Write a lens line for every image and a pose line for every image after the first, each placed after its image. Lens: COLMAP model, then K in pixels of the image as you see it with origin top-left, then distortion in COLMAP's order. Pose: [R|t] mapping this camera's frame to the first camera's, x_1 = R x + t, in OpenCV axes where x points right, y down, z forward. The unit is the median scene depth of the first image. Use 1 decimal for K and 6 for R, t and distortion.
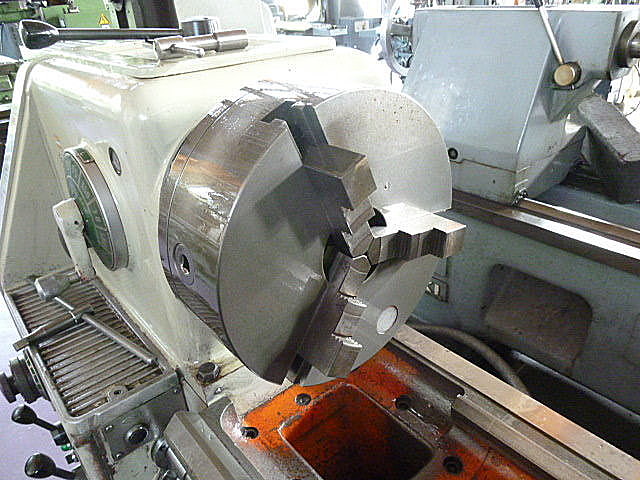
lens RADIAL K [[479.1, 0, 321.1], [0, 479.1, 243.1], [0, 0, 1]] dist [-0.020025, -0.007685]
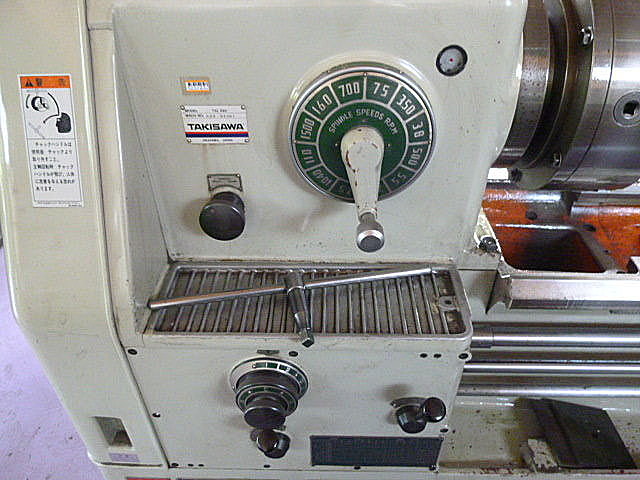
lens RADIAL K [[479.1, 0, 320.3], [0, 479.1, 239.7], [0, 0, 1]] dist [-0.020025, -0.007685]
pose [[0.659697, -0.407113, 0.631712, -0.732535], [0.323987, 0.912505, 0.249733, -0.090981], [-0.678110, 0.039918, 0.733876, 0.266859]]
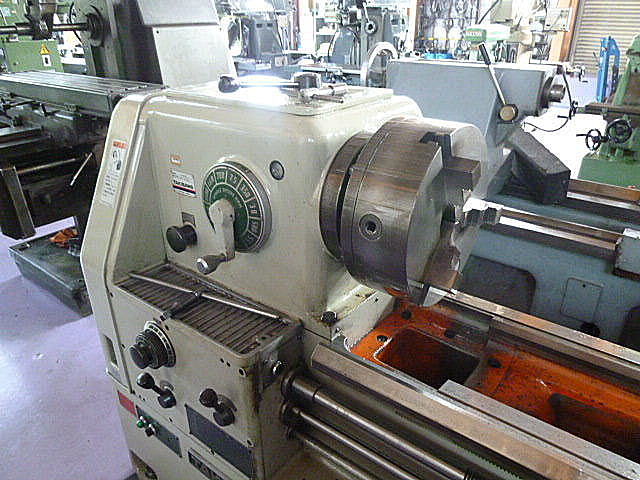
lens RADIAL K [[479.1, 0, 317.0], [0, 479.1, 240.1], [0, 0, 1]] dist [-0.020025, -0.007685]
pose [[0.979982, -0.039020, 0.195223, -0.329039], [0.051075, 0.997061, -0.057100, 0.072245], [-0.192421, 0.065928, 0.979095, -0.247503]]
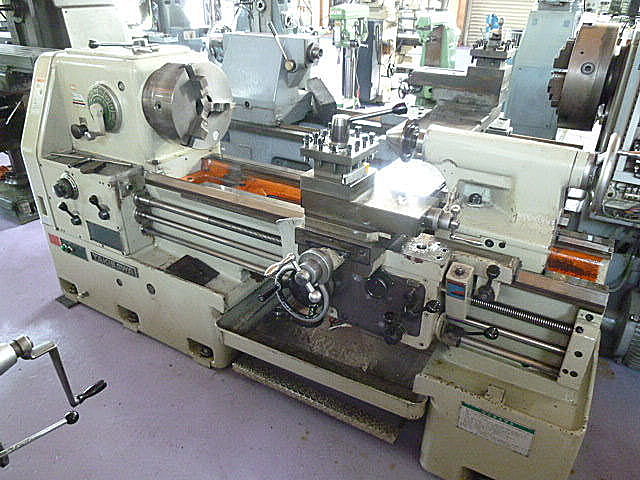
lens RADIAL K [[479.1, 0, 316.9], [0, 479.1, 238.7], [0, 0, 1]] dist [-0.020025, -0.007685]
pose [[0.946838, -0.090022, 0.308860, -0.149282], [0.096176, 0.995353, -0.004726, 0.505057], [-0.306999, 0.034180, 0.951096, -1.215415]]
